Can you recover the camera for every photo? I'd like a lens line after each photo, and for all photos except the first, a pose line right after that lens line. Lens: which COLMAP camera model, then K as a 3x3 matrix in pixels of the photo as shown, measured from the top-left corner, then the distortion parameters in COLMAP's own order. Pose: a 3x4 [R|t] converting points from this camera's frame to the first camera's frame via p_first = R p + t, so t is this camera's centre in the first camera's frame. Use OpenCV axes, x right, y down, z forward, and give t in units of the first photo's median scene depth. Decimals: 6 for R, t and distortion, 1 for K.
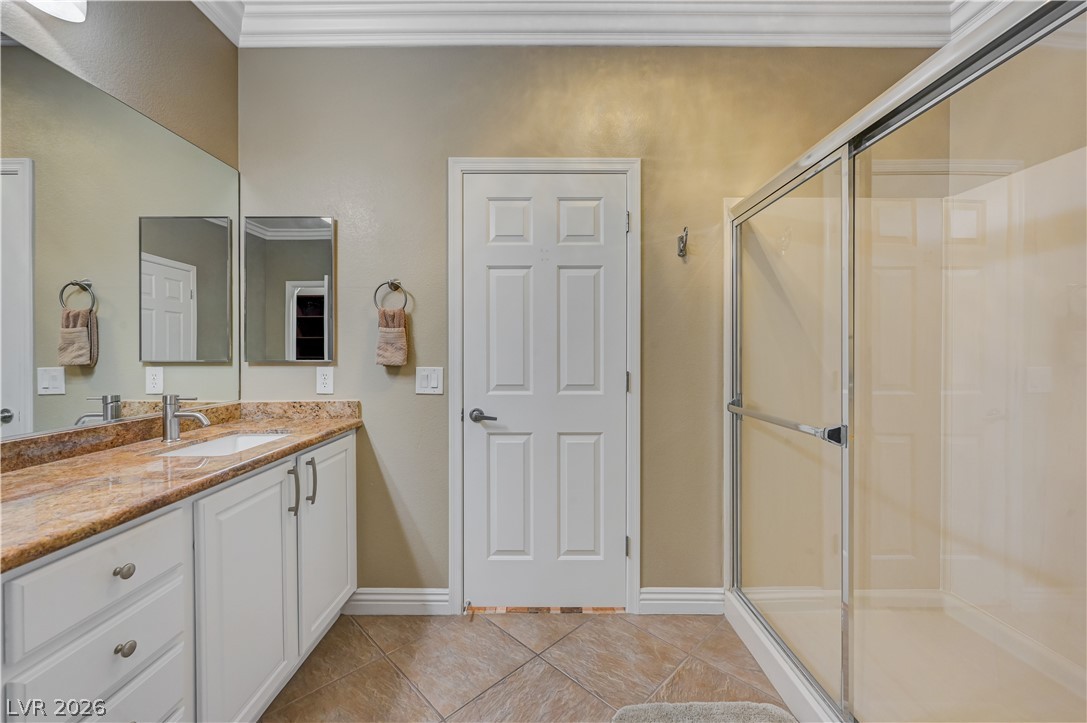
lens RADIAL K [[432.7, 0, 541.4], [0, 432.7, 354.8], [0, 0, 1]] dist [-0.001066, 0.000049]
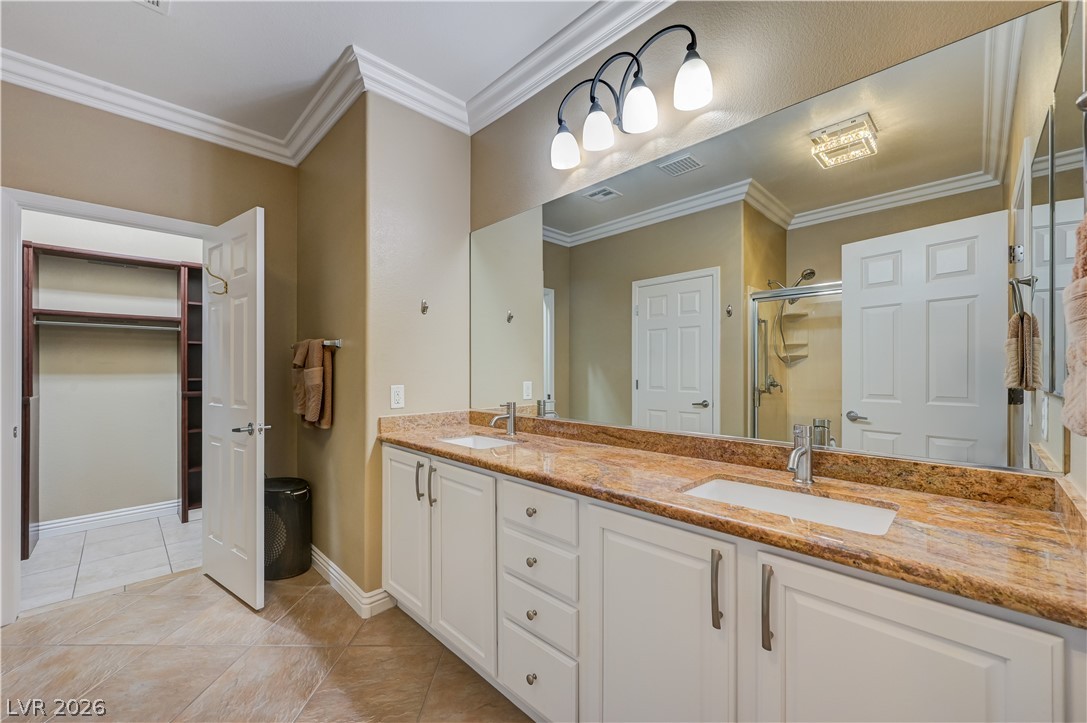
lens RADIAL K [[432.7, 0, 542.0], [0, 432.7, 361.7], [0, 0, 1]] dist [-0.001066, 0.000049]
pose [[-0.714040, -0.008853, -0.700049, 0.075317], [-0.002149, 0.999943, -0.010453, -0.018691], [0.700102, -0.005959, -0.714018, 1.484911]]
